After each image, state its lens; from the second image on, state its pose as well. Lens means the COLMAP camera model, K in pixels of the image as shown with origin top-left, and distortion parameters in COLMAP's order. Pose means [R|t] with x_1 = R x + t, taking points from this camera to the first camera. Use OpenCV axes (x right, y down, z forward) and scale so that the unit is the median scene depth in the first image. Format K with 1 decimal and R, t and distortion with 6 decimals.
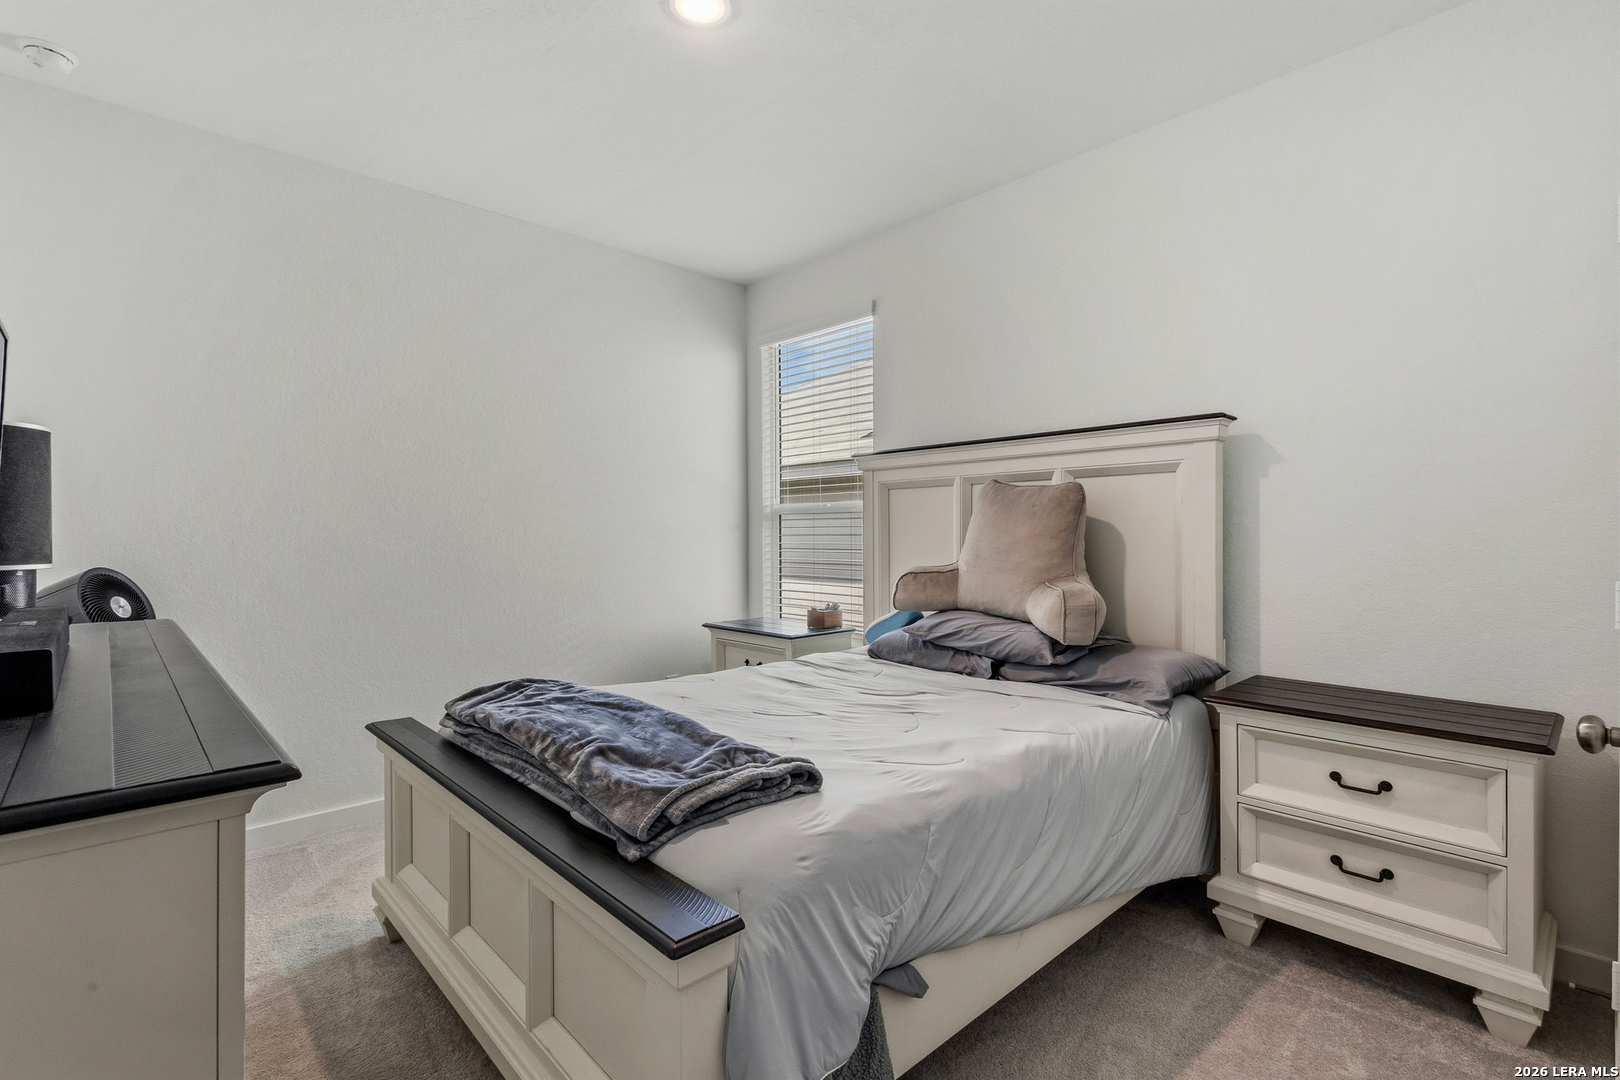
lens RADIAL K [[740.6, 0, 812.2], [0, 740.6, 538.1], [0, 0, 1]] dist [0.008680, -0.000865]
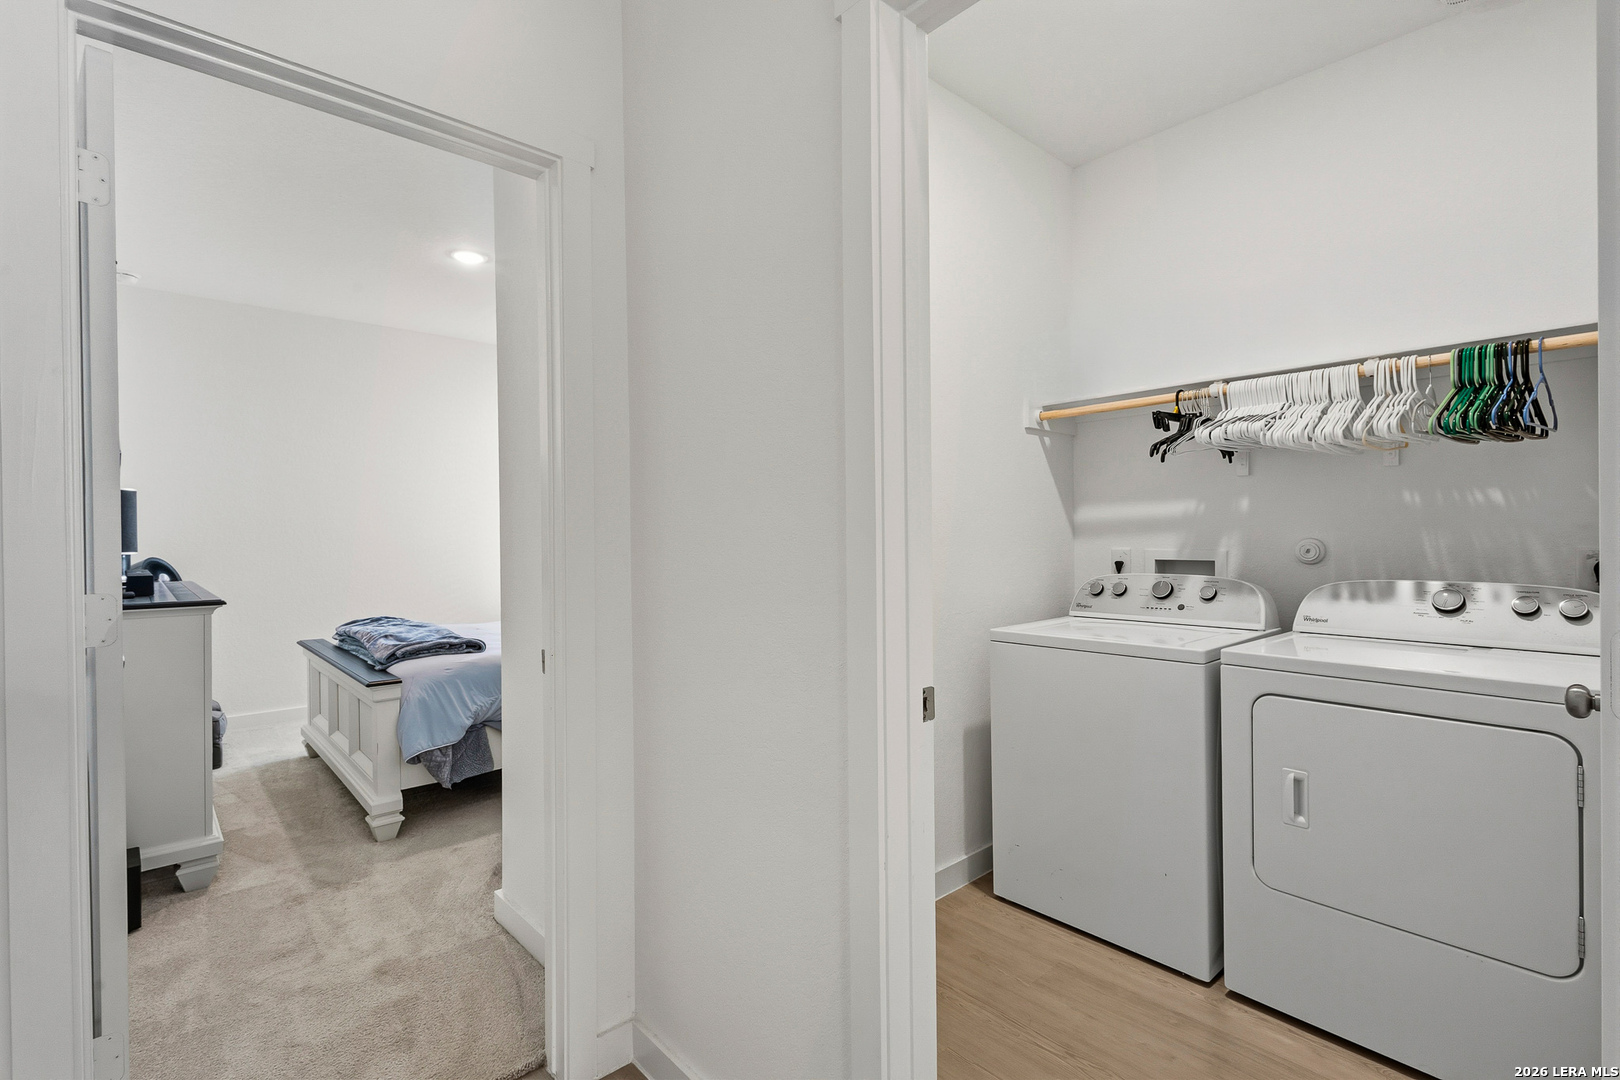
lens RADIAL K [[740.6, 0, 807.8], [0, 740.6, 539.3], [0, 0, 1]] dist [0.008680, -0.000865]
pose [[0.999773, -0.005220, -0.020649, 0.922898], [0.005220, 0.999986, -0.000040, 0.007420], [0.020649, -0.000068, 0.999787, -1.068592]]
